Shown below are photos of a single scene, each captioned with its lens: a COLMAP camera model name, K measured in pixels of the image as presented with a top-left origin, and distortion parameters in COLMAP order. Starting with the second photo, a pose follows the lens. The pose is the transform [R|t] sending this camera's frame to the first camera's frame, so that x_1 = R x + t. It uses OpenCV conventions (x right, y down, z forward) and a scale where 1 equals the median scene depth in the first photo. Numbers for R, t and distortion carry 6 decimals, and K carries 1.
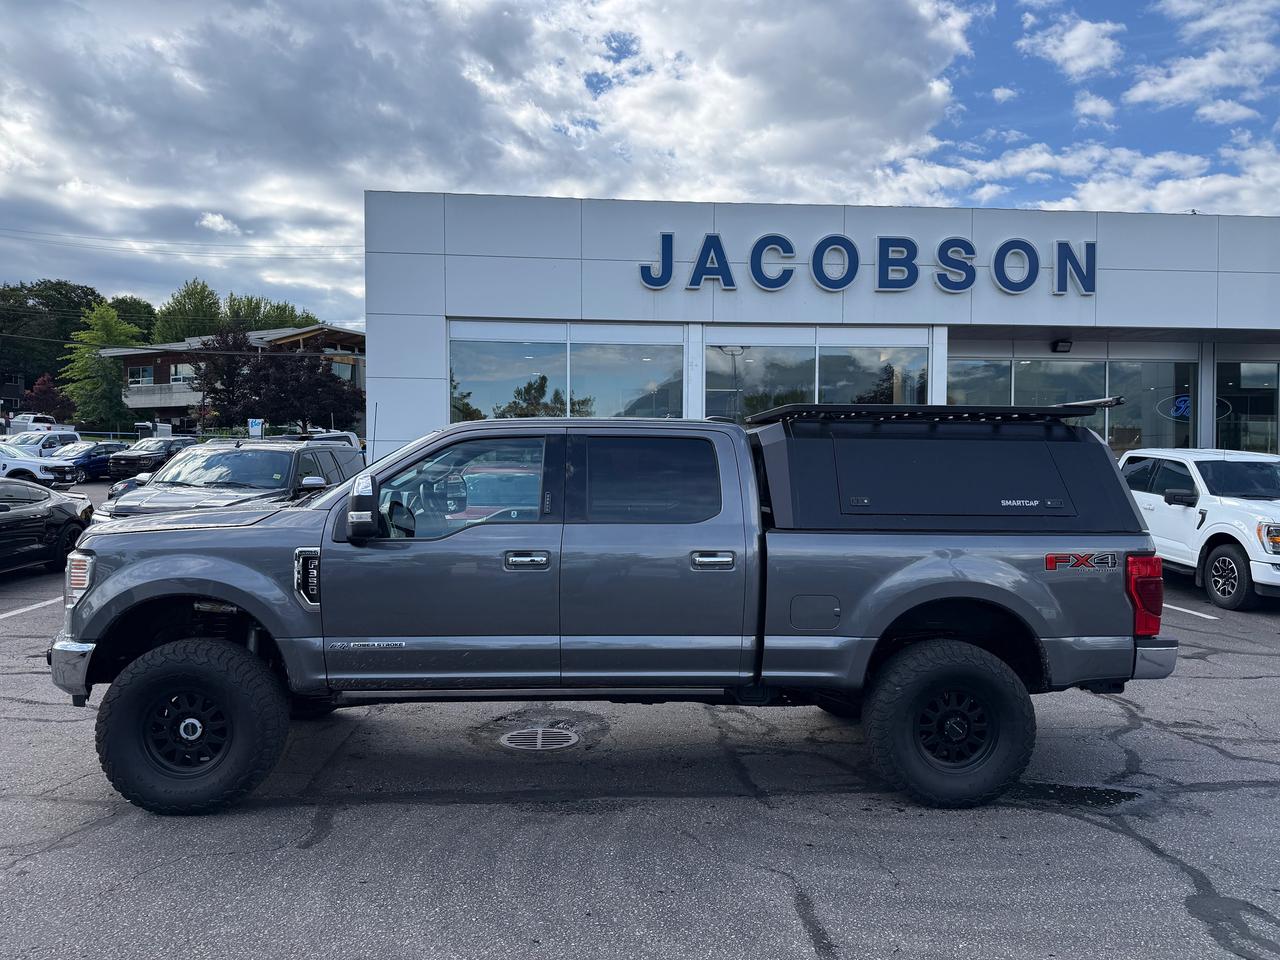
lens RADIAL K [[925.2, 0, 638.8], [0, 925.2, 502.5], [0, 0, 1]] dist [0.028562, -0.037278]
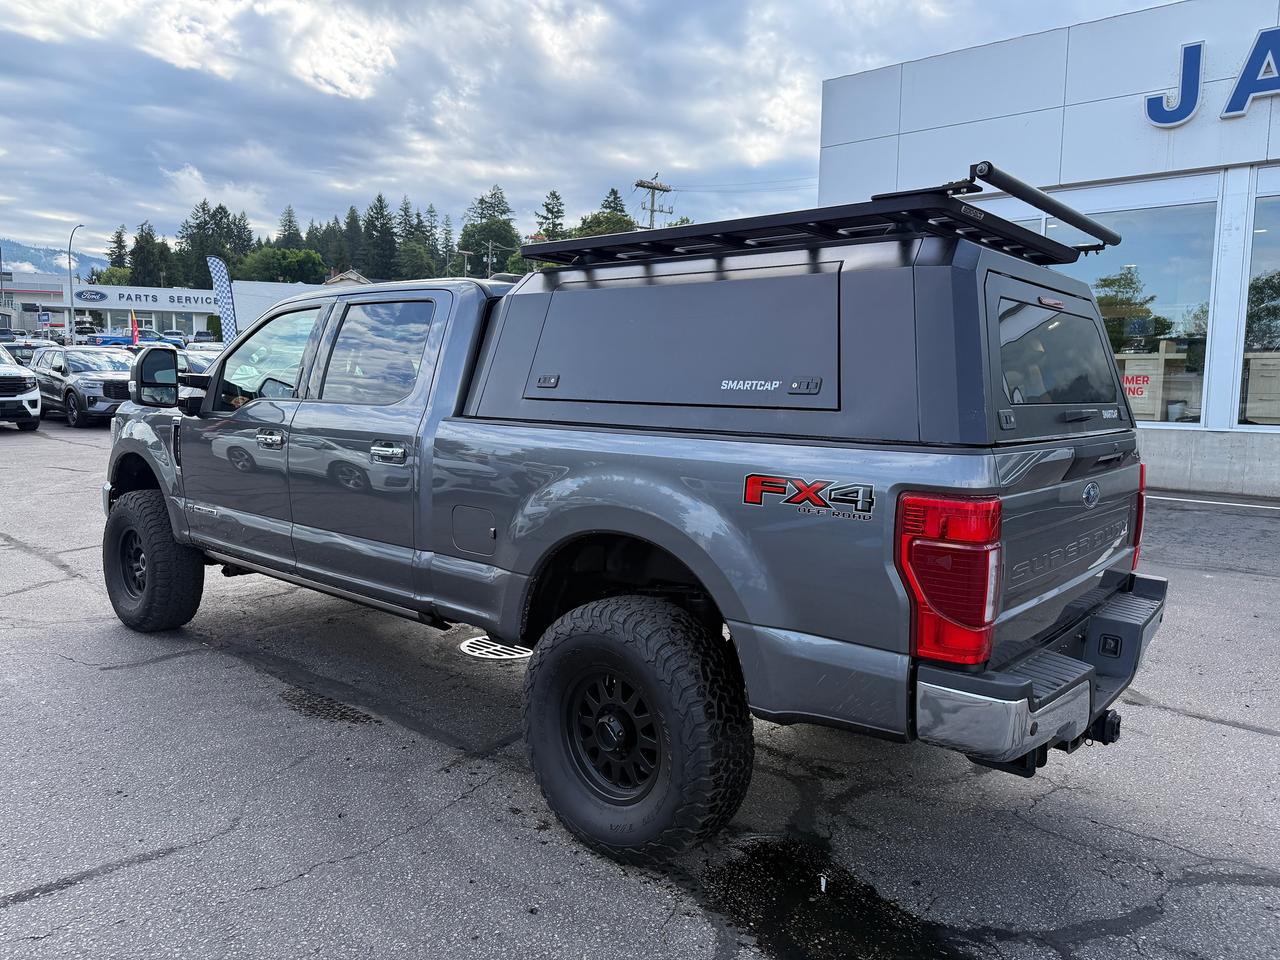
lens RADIAL K [[914.7, 0, 613.6], [0, 914.7, 474.8], [0, 0, 1]] dist [0.010211, -0.003965]
pose [[0.703627, 0.073155, -0.706794, 0.628802], [-0.033146, 0.996983, 0.070192, 0.015741], [0.709796, -0.025961, 0.703929, 0.453308]]
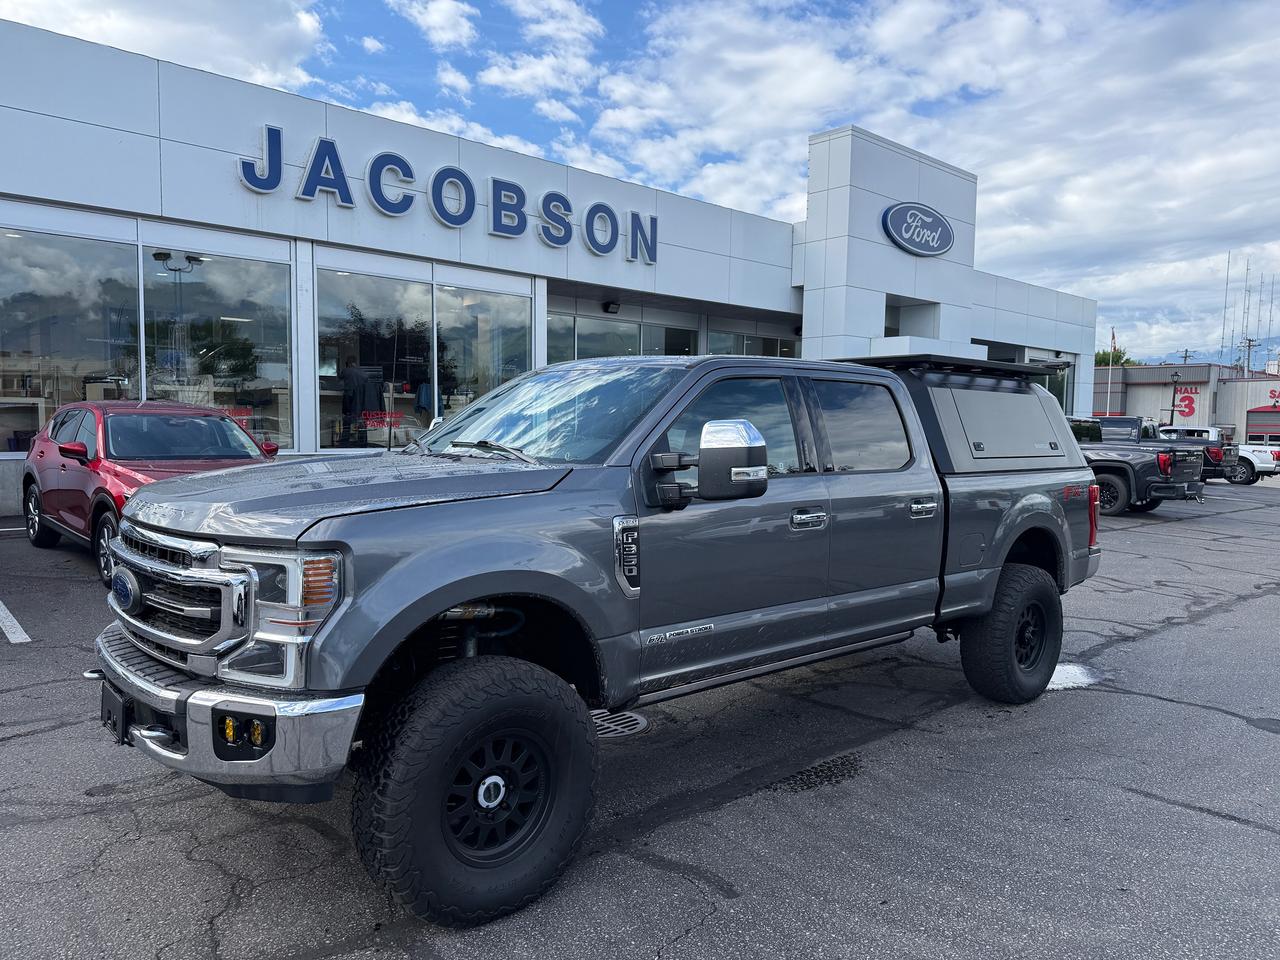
lens RADIAL K [[904.0, 0, 679.0], [0, 904.0, 502.5], [0, 0, 1]] dist [0.024085, -0.073964]
pose [[0.770127, -0.045070, 0.636296, -0.605563], [0.005379, 0.997924, 0.064175, -0.006375], [-0.637868, -0.046000, 0.768771, 0.319502]]
